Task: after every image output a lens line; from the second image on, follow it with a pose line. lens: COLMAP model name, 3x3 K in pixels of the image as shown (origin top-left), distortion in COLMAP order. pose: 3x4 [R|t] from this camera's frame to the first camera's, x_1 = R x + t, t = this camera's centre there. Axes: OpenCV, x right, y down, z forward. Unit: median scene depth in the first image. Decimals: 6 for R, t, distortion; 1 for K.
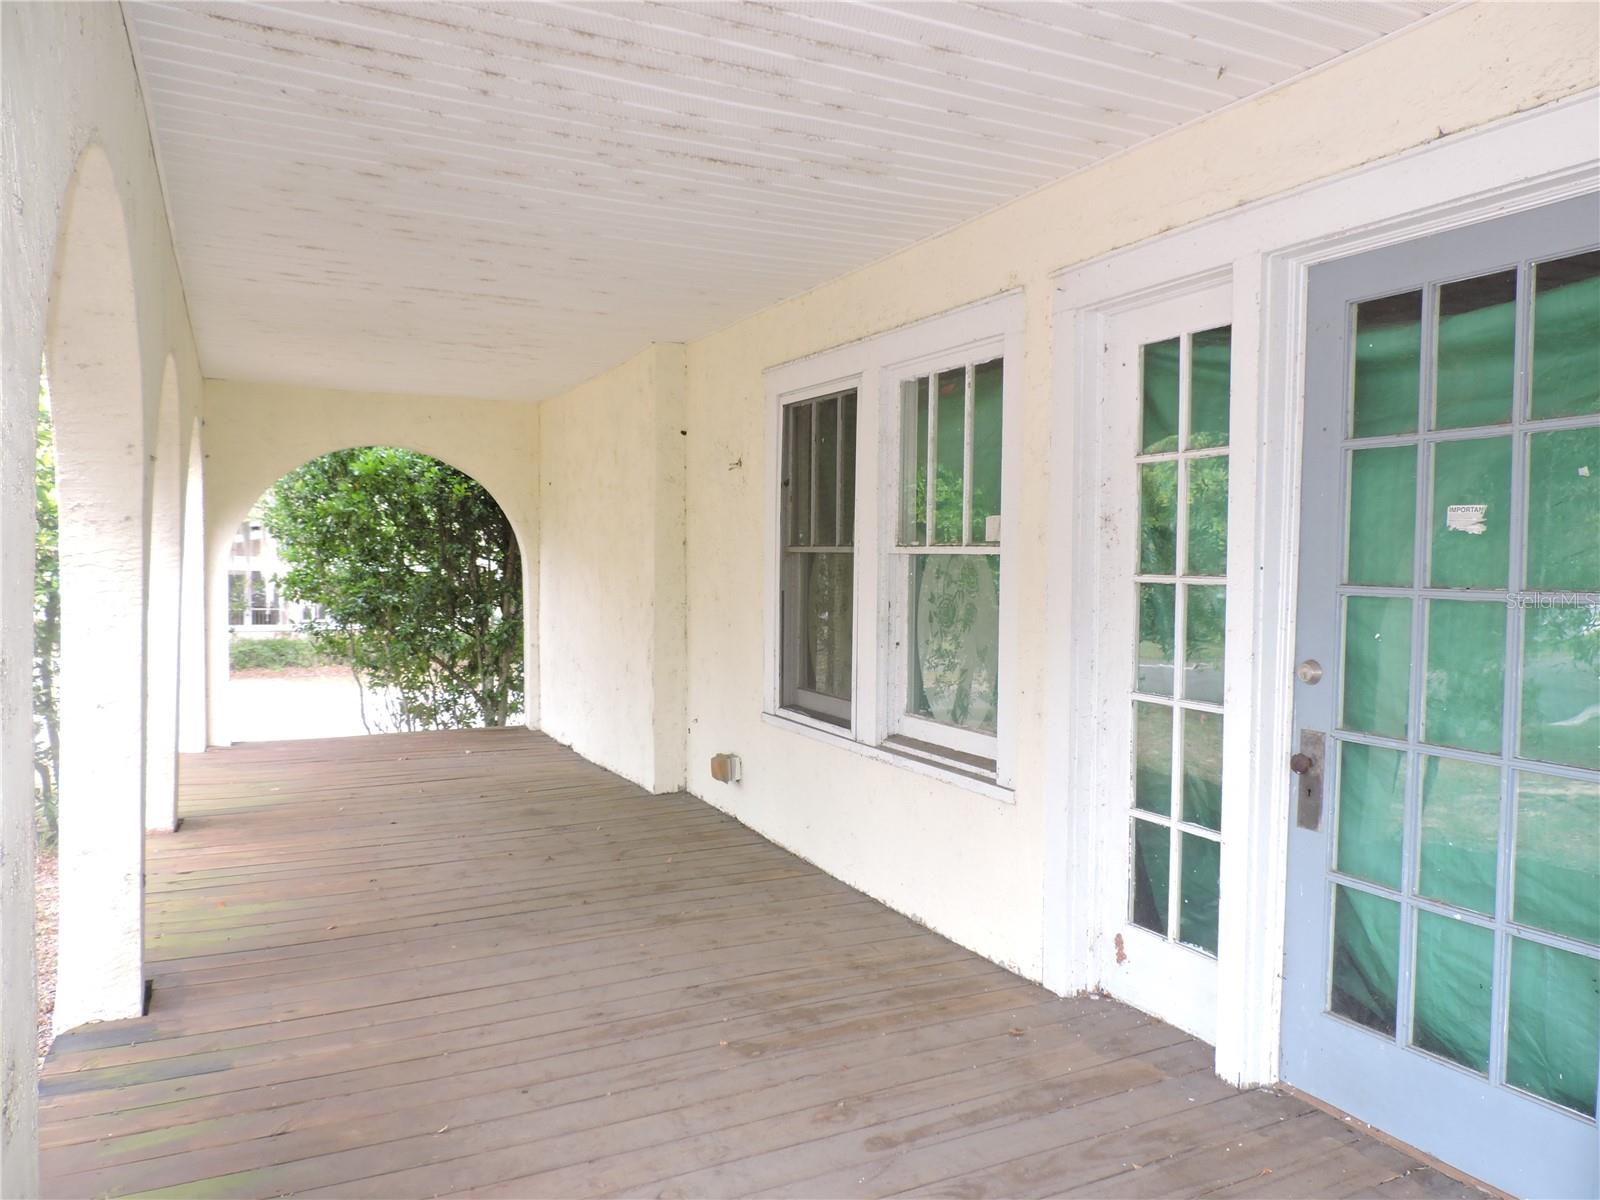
lens RADIAL K [[1147.6, 0, 805.4], [0, 1147.6, 605.0], [0, 0, 1]] dist [-0.026347, 0.007891]
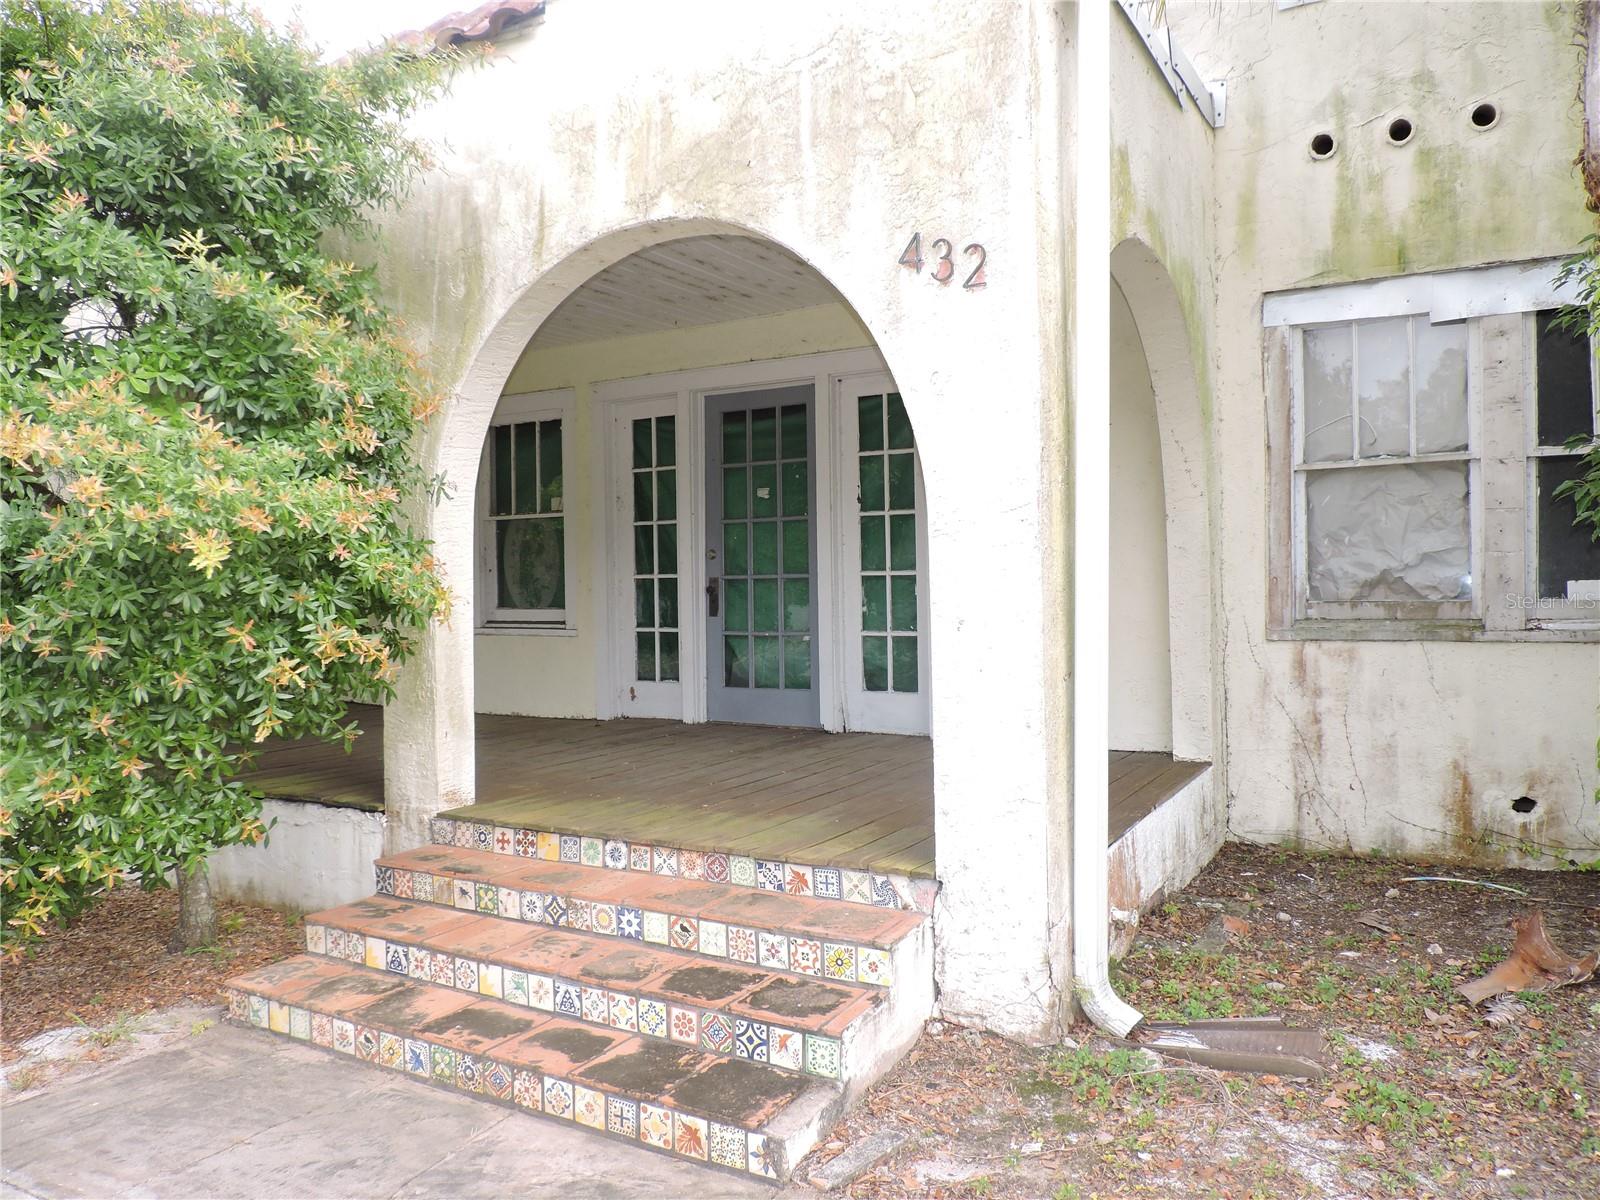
lens RADIAL K [[1147.6, 0, 803.9], [0, 1147.6, 598.7], [0, 0, 1]] dist [-0.026347, 0.007891]
pose [[0.843212, -0.026630, 0.536921, -0.688702], [0.042280, 0.998964, -0.016852, 0.188309], [-0.535916, 0.036910, 0.843464, -1.144386]]
